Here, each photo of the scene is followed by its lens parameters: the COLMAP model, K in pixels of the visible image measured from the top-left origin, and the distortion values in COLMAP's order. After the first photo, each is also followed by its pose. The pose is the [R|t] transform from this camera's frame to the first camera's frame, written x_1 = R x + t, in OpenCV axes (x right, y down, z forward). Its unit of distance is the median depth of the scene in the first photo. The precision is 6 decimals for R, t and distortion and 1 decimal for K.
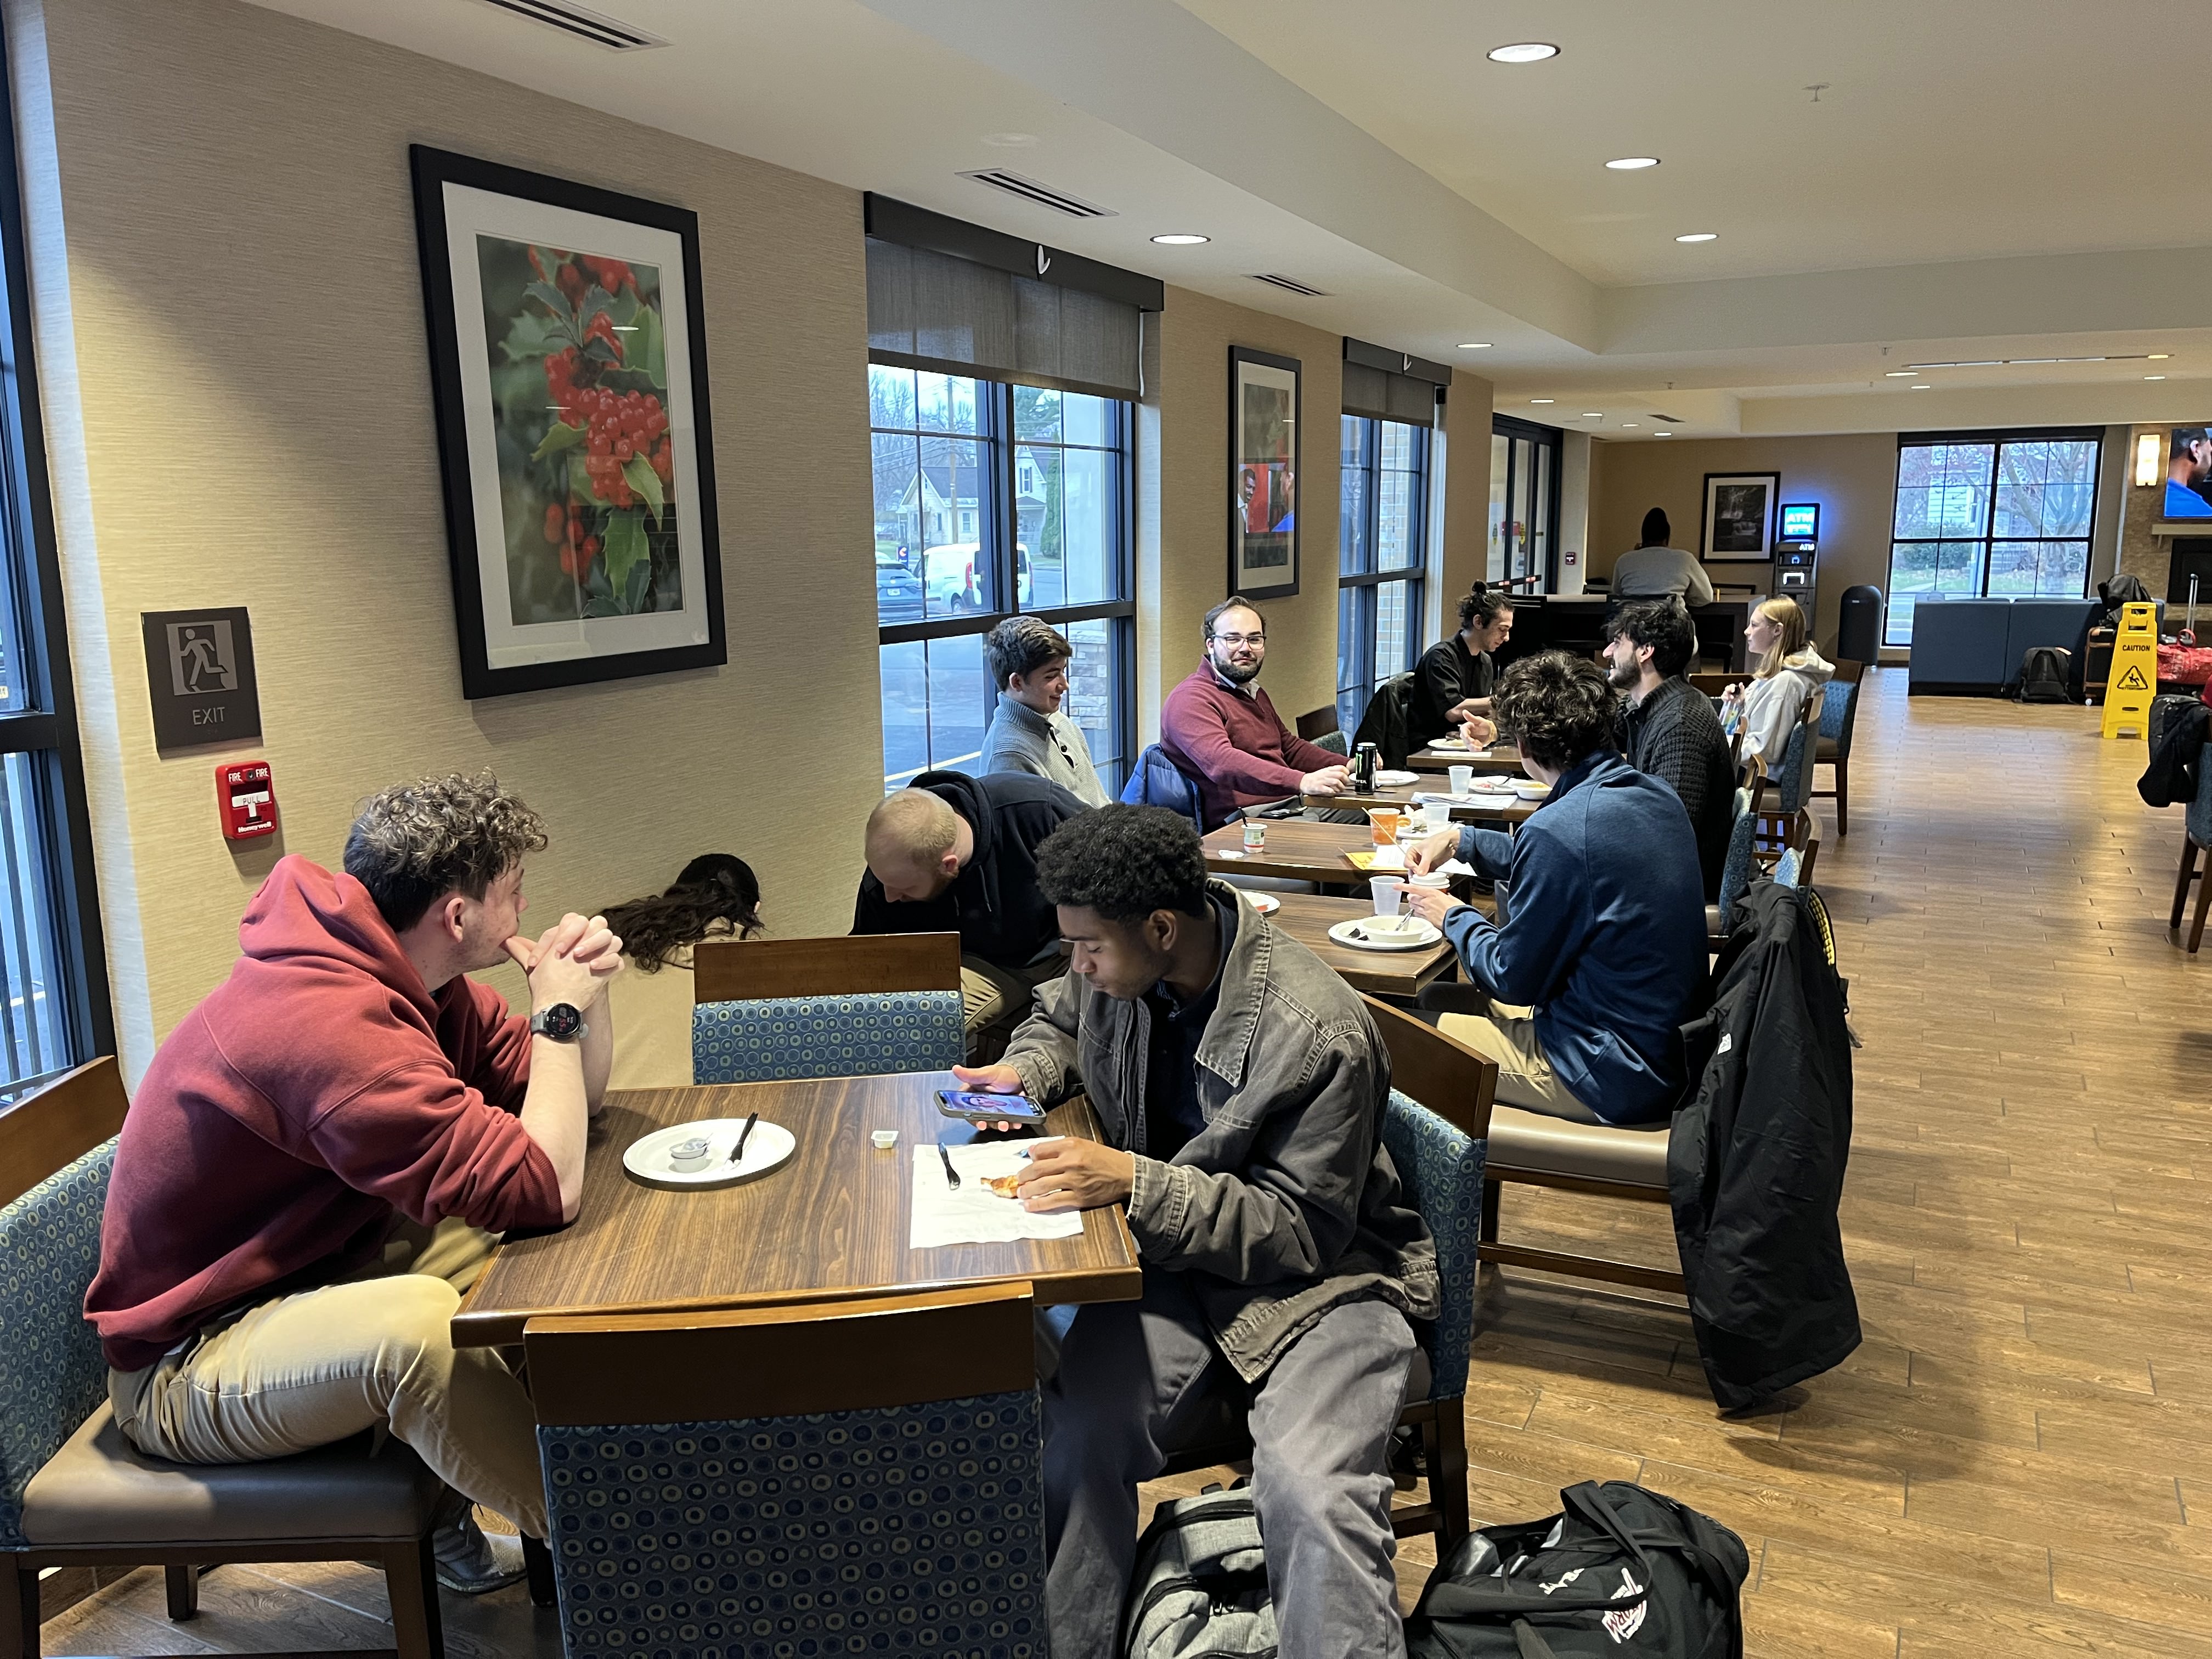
lens RADIAL K [[1675.0, 0, 1119.3], [0, 1675.0, 814.5], [0, 0, 1]] dist [0.067968, -0.089847]
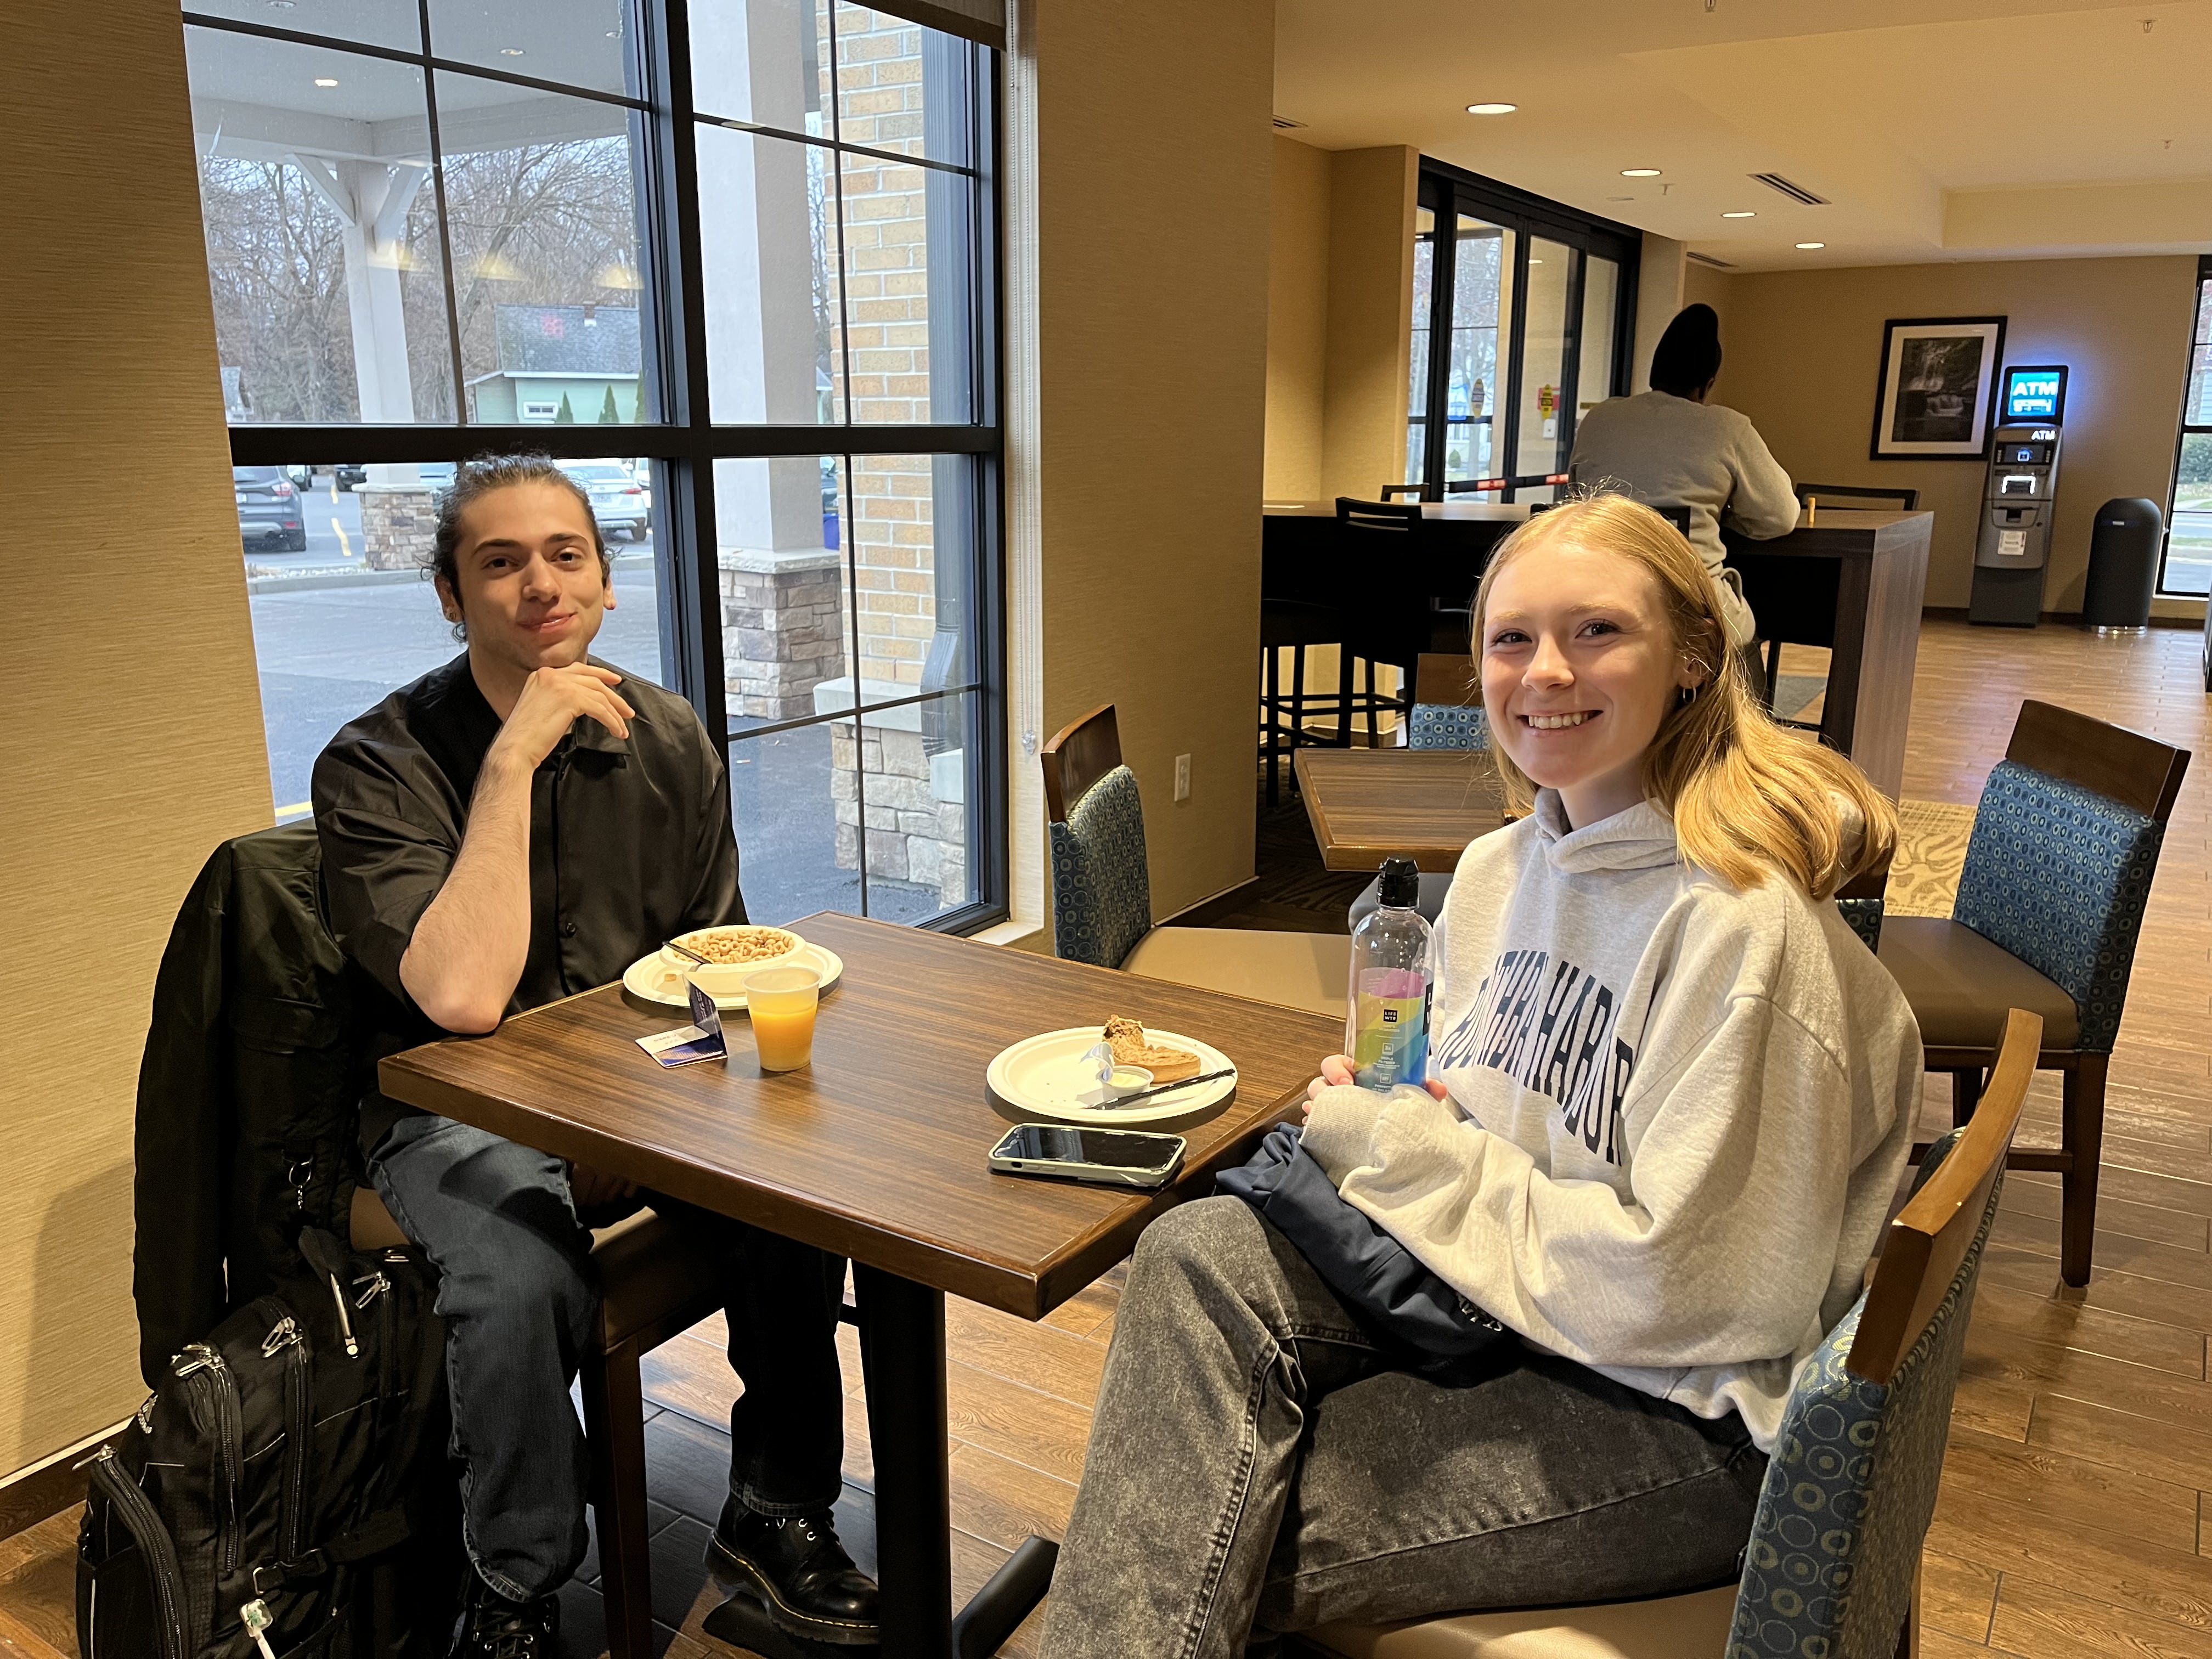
lens RADIAL K [[1675.0, 0, 1119.3], [0, 1675.0, 814.5], [0, 0, 1]] dist [0.067968, -0.089847]
pose [[0.993586, 0.037005, -0.106856, 0.685424], [-0.030971, 0.997860, 0.057586, -0.213572], [0.108759, -0.053908, 0.992605, 1.635750]]
